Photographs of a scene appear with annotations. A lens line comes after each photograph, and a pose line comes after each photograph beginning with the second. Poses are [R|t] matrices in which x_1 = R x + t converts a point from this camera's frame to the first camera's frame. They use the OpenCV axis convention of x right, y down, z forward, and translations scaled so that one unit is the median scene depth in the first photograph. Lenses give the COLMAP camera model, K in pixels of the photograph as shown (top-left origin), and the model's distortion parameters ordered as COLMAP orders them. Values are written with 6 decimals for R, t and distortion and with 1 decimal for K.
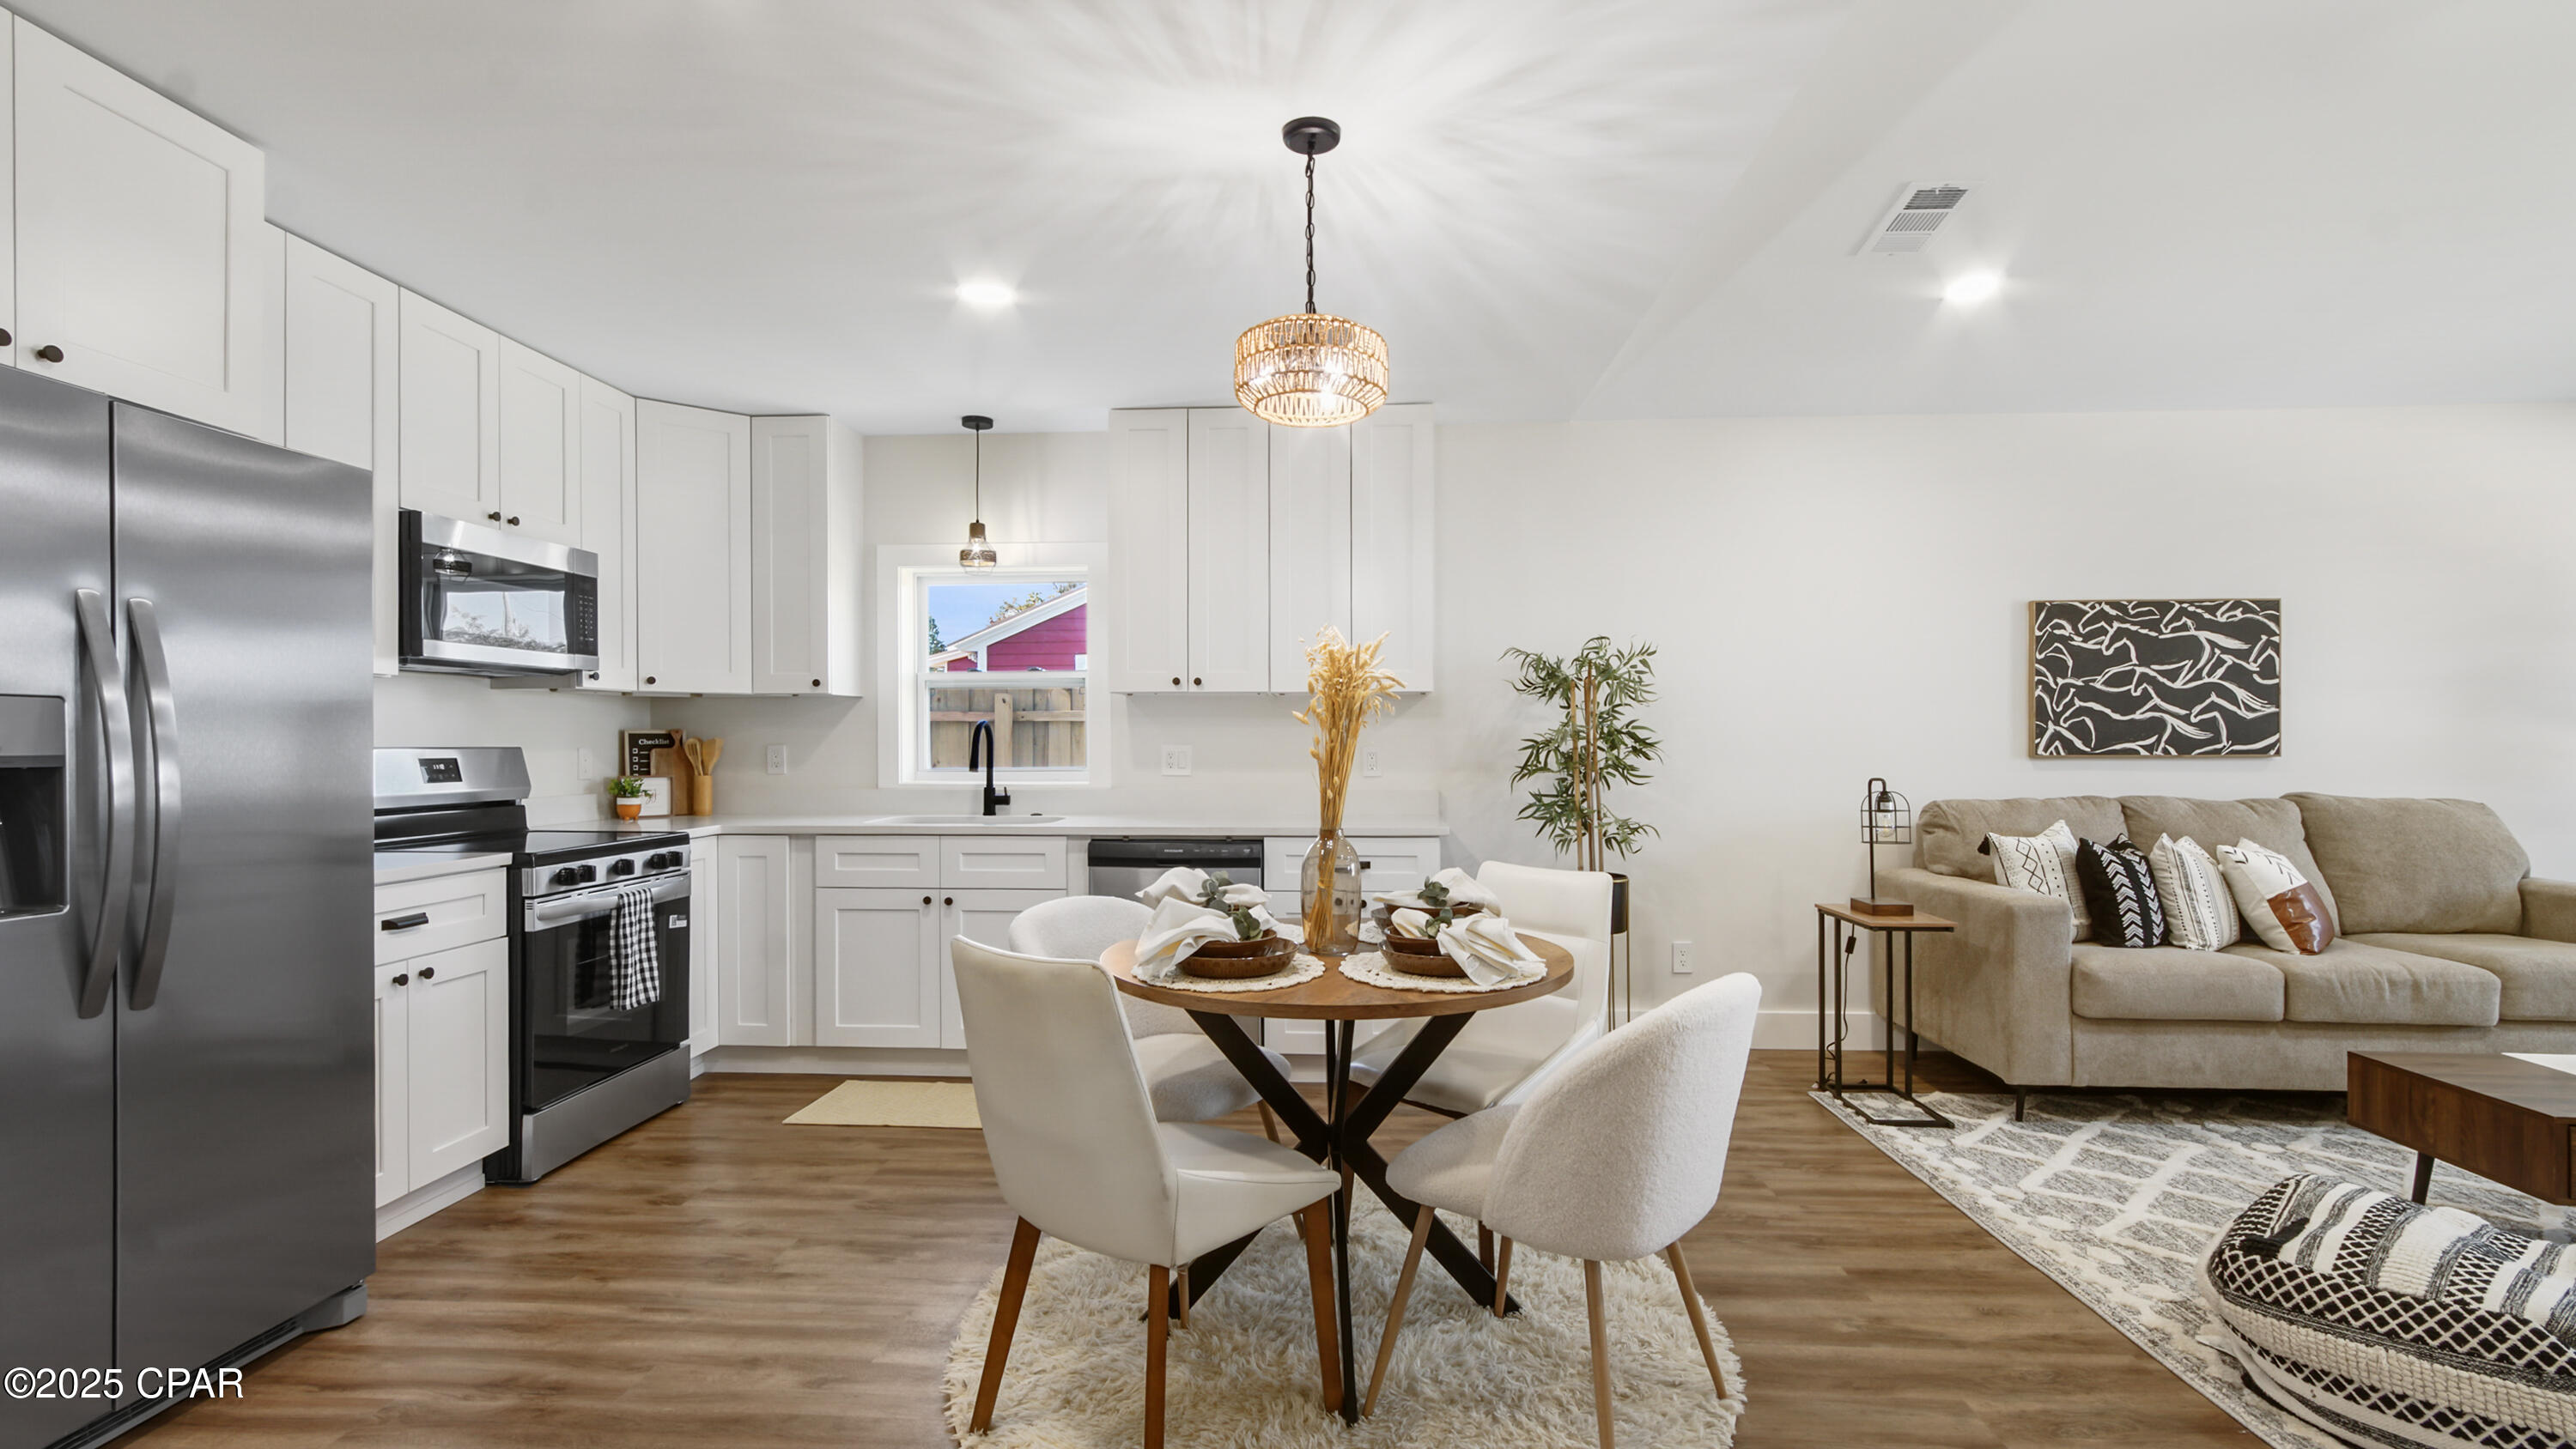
lens RADIAL K [[1187.6, 0, 1288.2], [0, 1187.6, 741.5], [0, 0, 1]] dist [-0.008820, 0.002895]
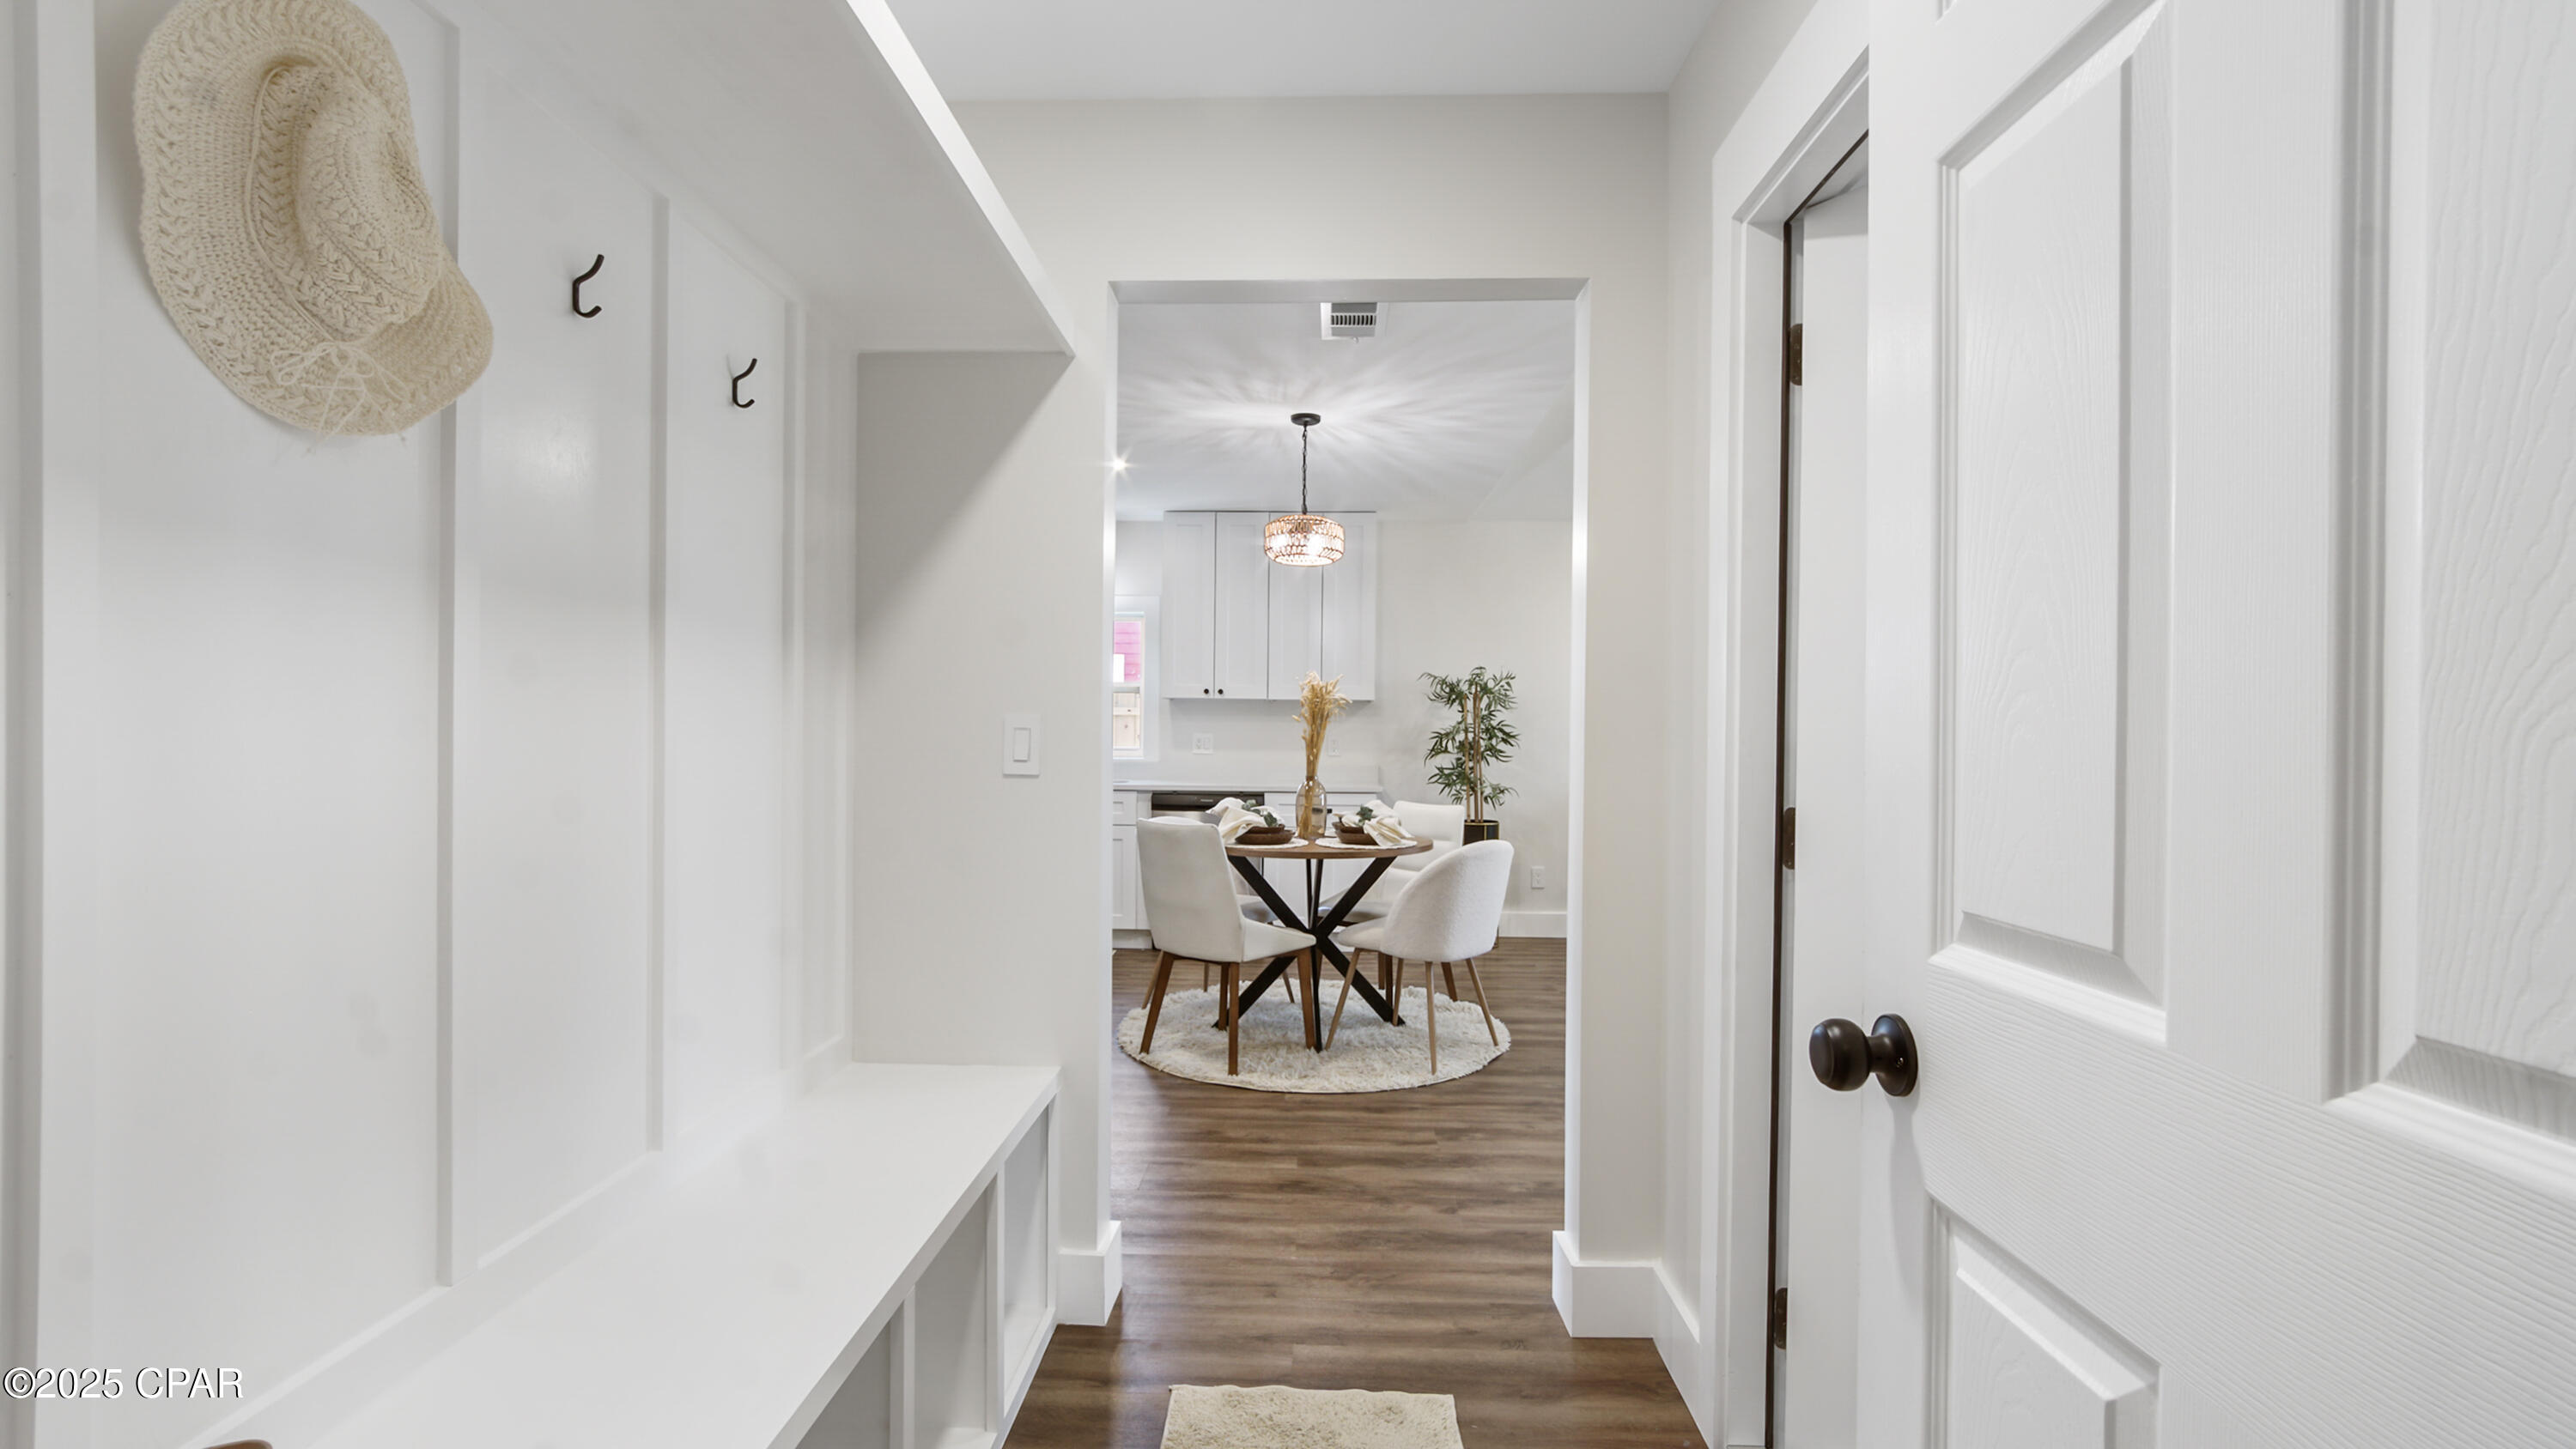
lens RADIAL K [[1187.6, 0, 1289.2], [0, 1187.6, 730.1], [0, 0, 1]] dist [-0.008820, 0.002895]
pose [[0.999479, 0.012523, 0.029734, -0.035371], [-0.012439, 0.999918, -0.002997, 0.002606], [-0.029769, 0.002626, 0.999553, -0.564674]]
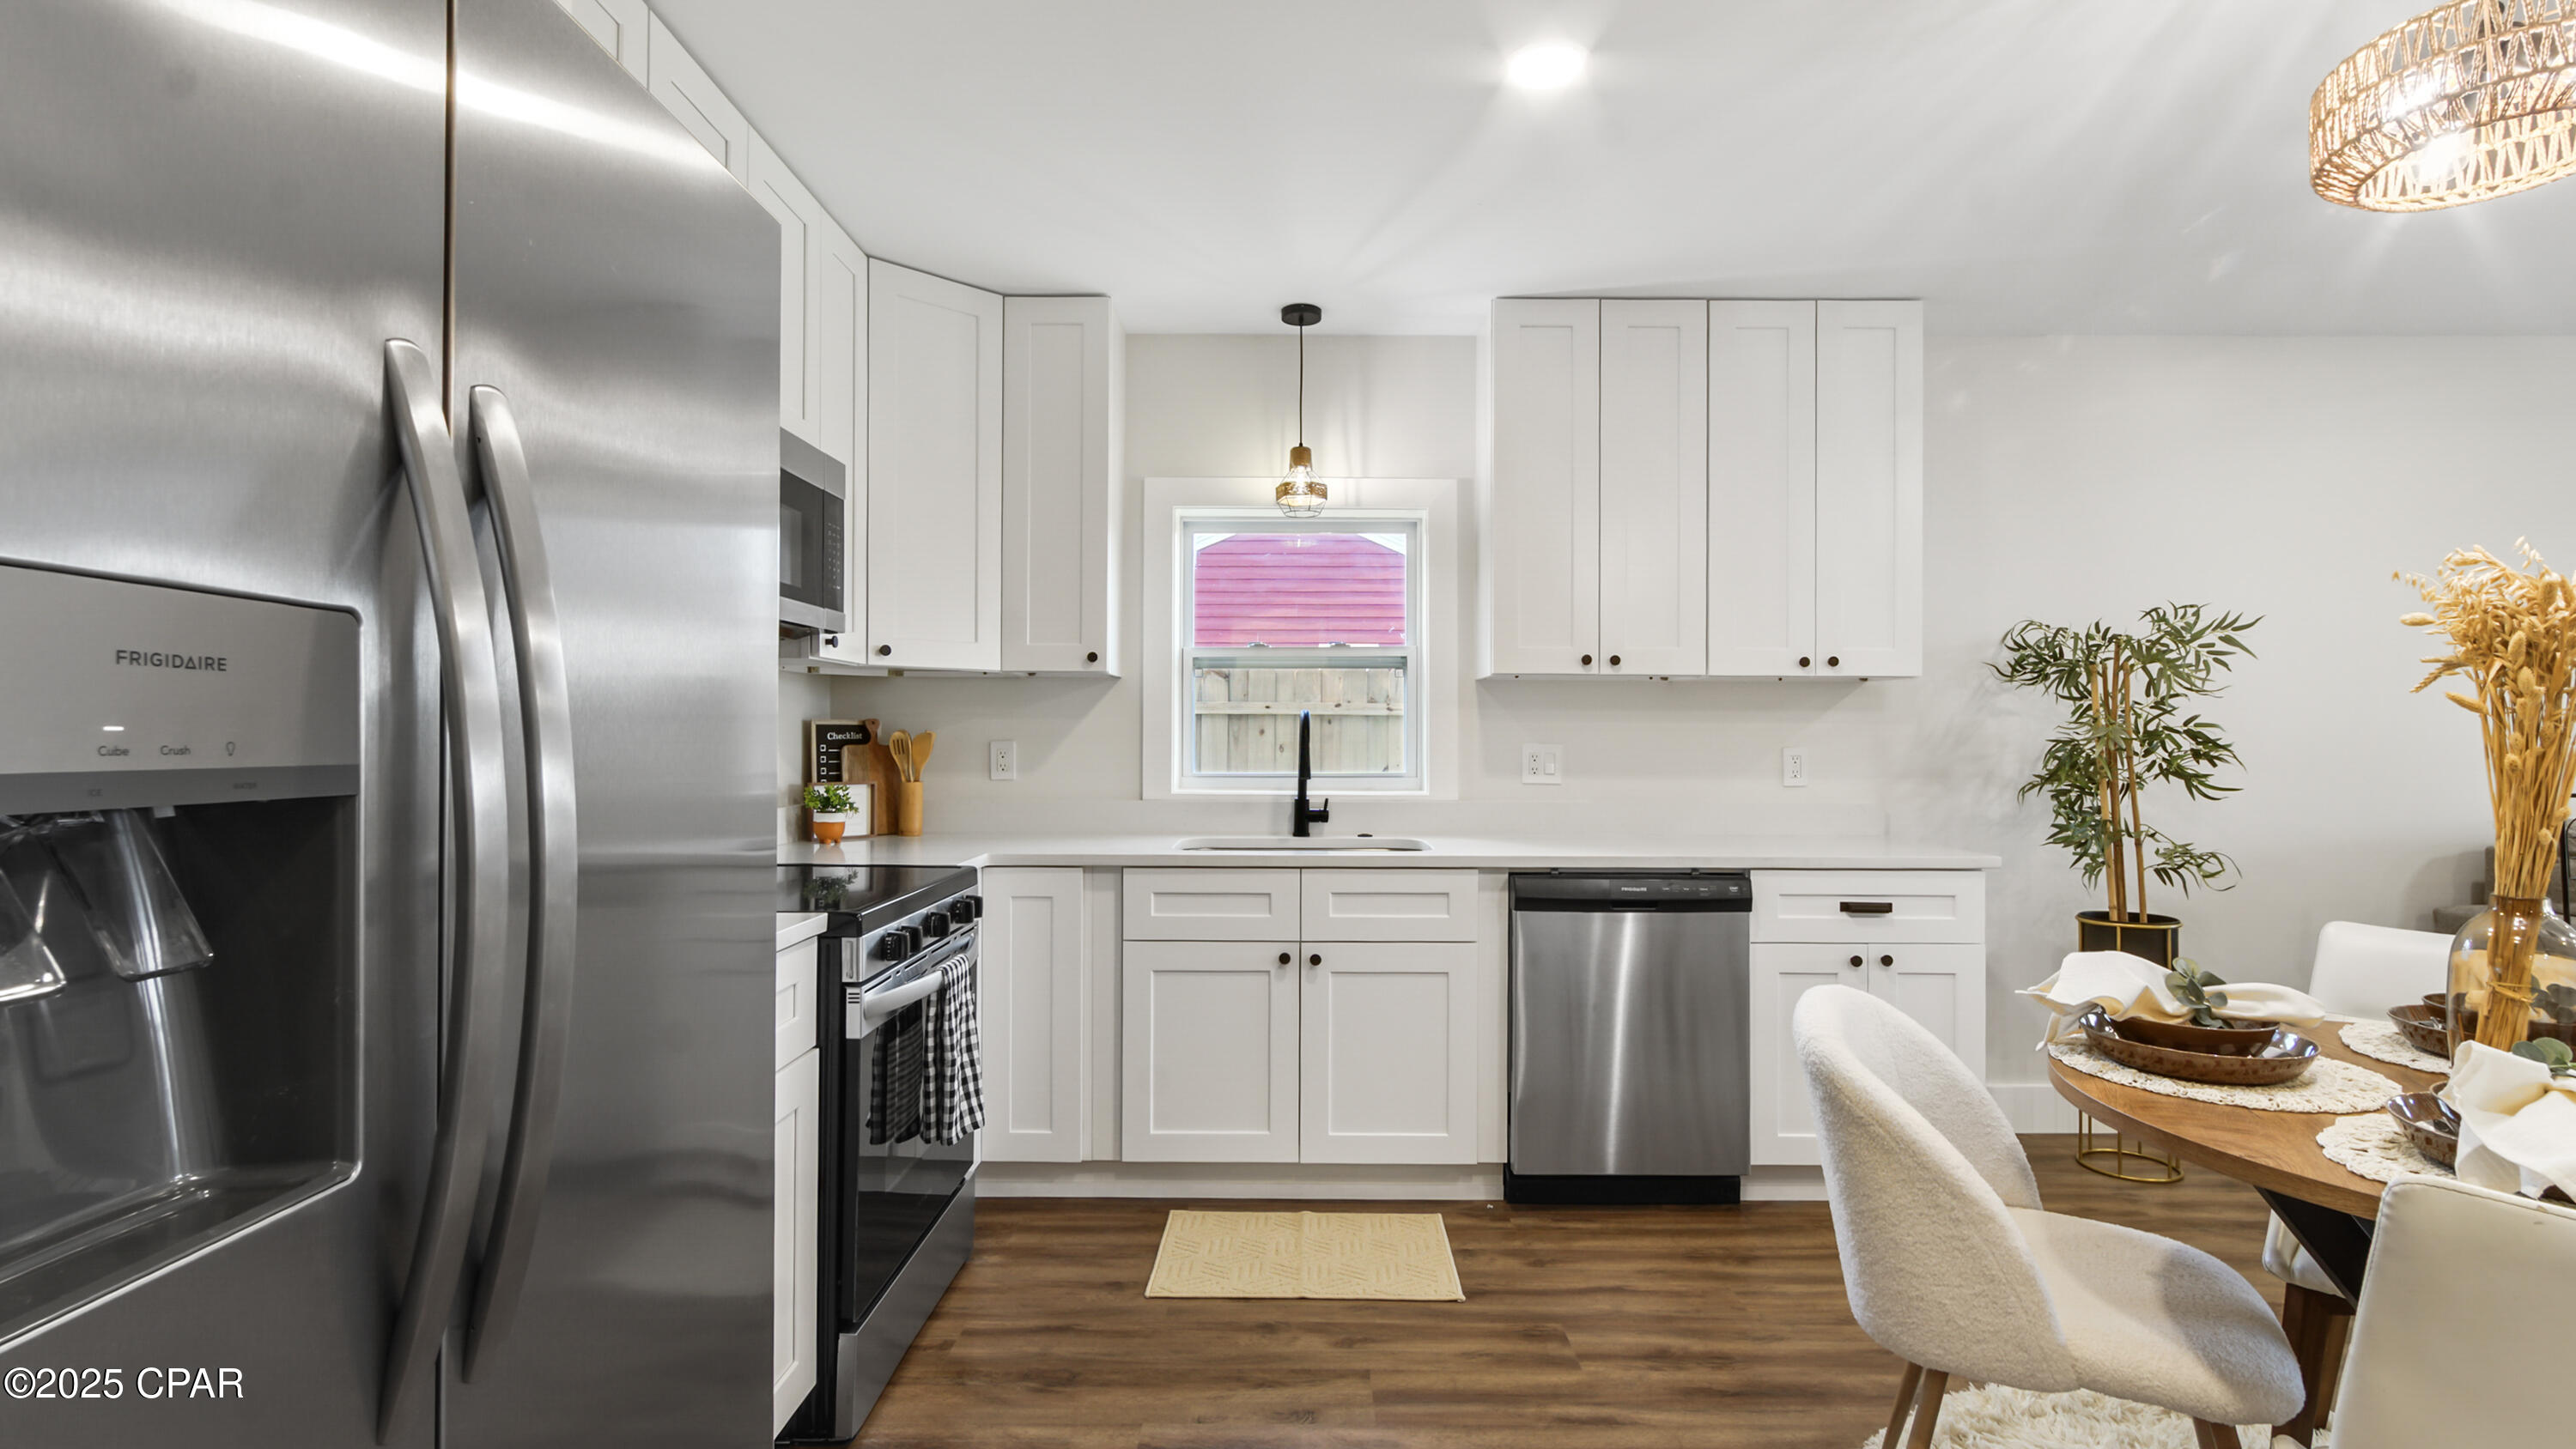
lens RADIAL K [[1187.6, 0, 1277.4], [0, 1187.6, 722.6], [0, 0, 1]] dist [-0.008820, 0.002895]
pose [[0.998246, 0.006606, 0.058838, -0.358228], [-0.005783, 0.999883, -0.014136, 0.000845], [-0.058924, 0.013771, 0.998167, 0.282587]]
